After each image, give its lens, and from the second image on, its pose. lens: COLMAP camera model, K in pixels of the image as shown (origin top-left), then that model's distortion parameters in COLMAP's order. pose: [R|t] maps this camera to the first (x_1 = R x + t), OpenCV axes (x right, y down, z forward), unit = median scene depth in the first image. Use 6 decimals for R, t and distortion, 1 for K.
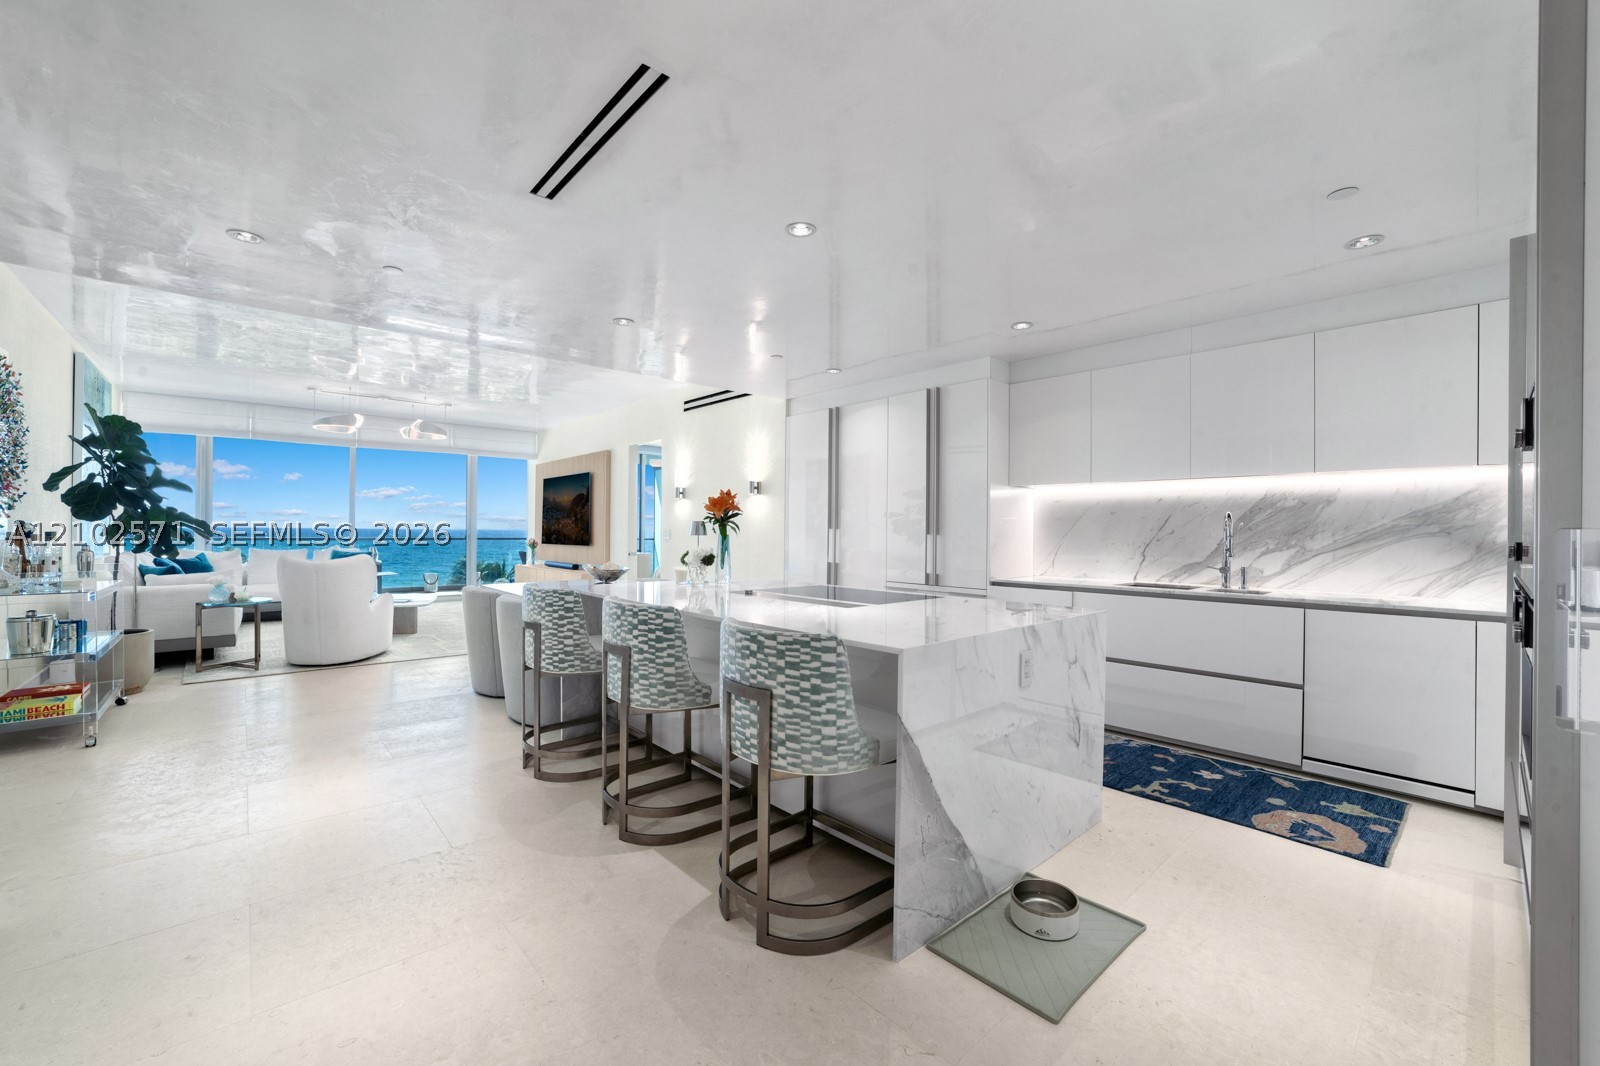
lens RADIAL K [[642.8, 0, 789.3], [0, 642.8, 531.5], [0, 0, 1]] dist [-0.067183, 0.025926]
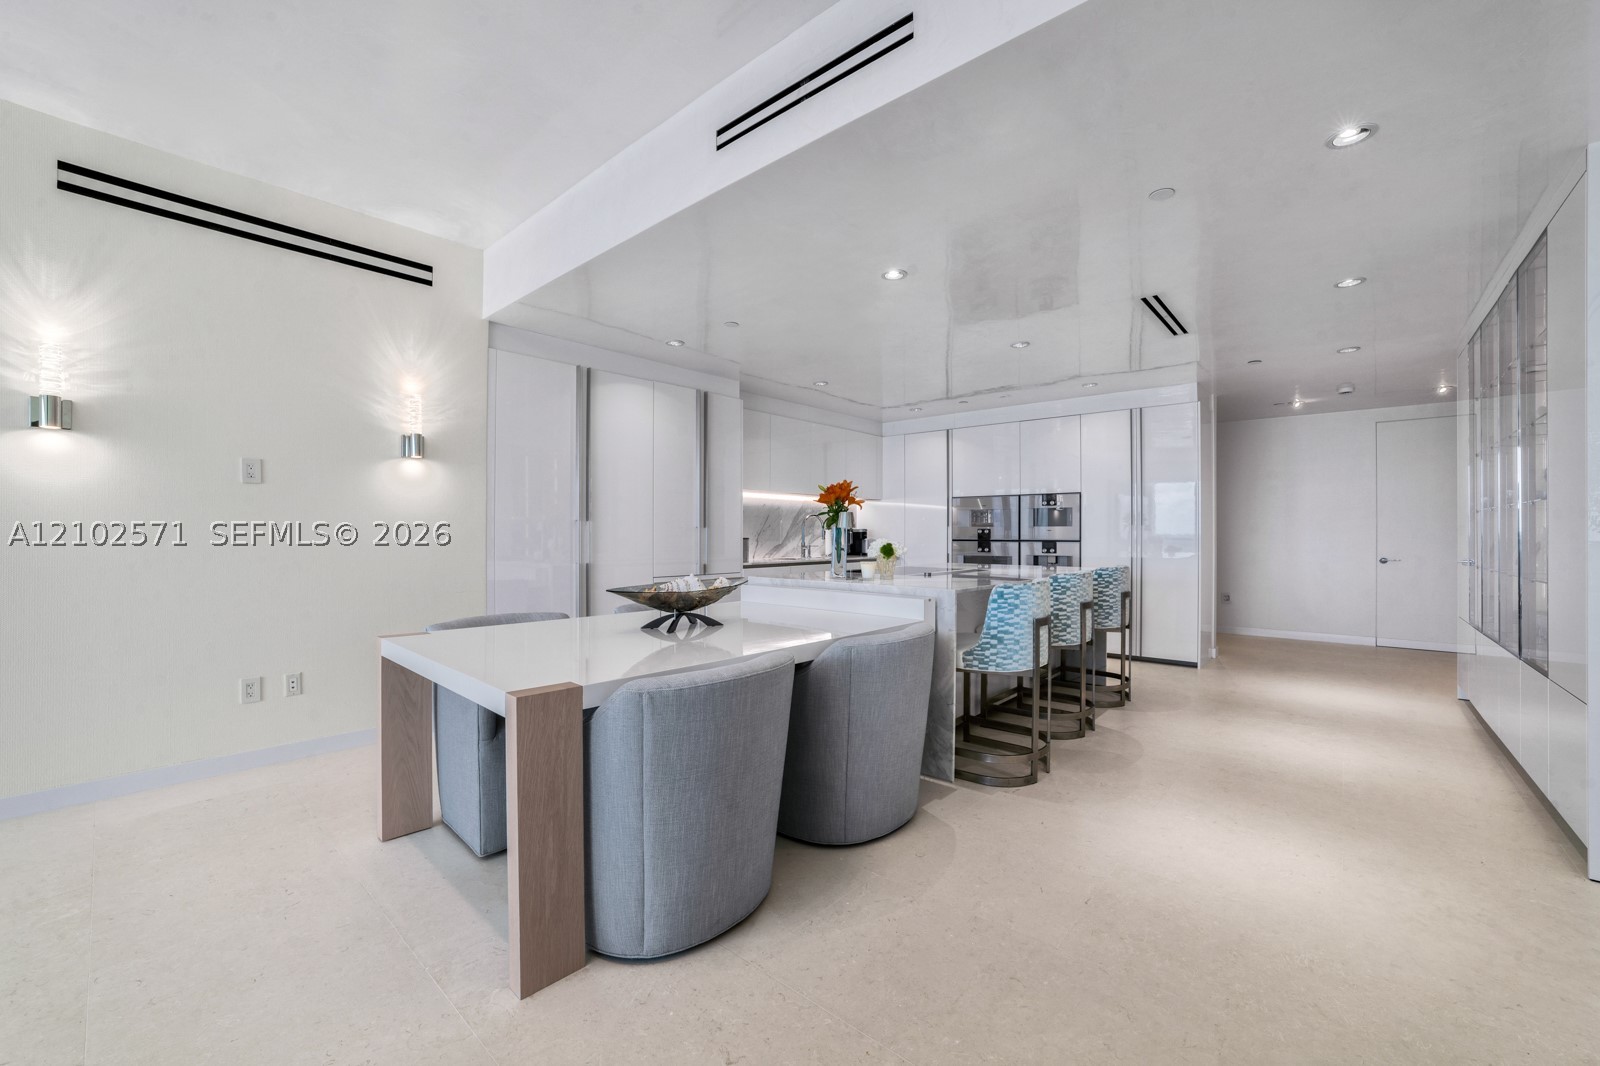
lens RADIAL K [[642.8, 0, 789.3], [0, 642.8, 531.5], [0, 0, 1]] dist [-0.067183, 0.025926]
pose [[-0.128039, -0.006109, 0.991750, -0.997246], [0.005291, 0.999963, 0.006843, 0.005069], [-0.991755, 0.006123, -0.128002, 1.152655]]
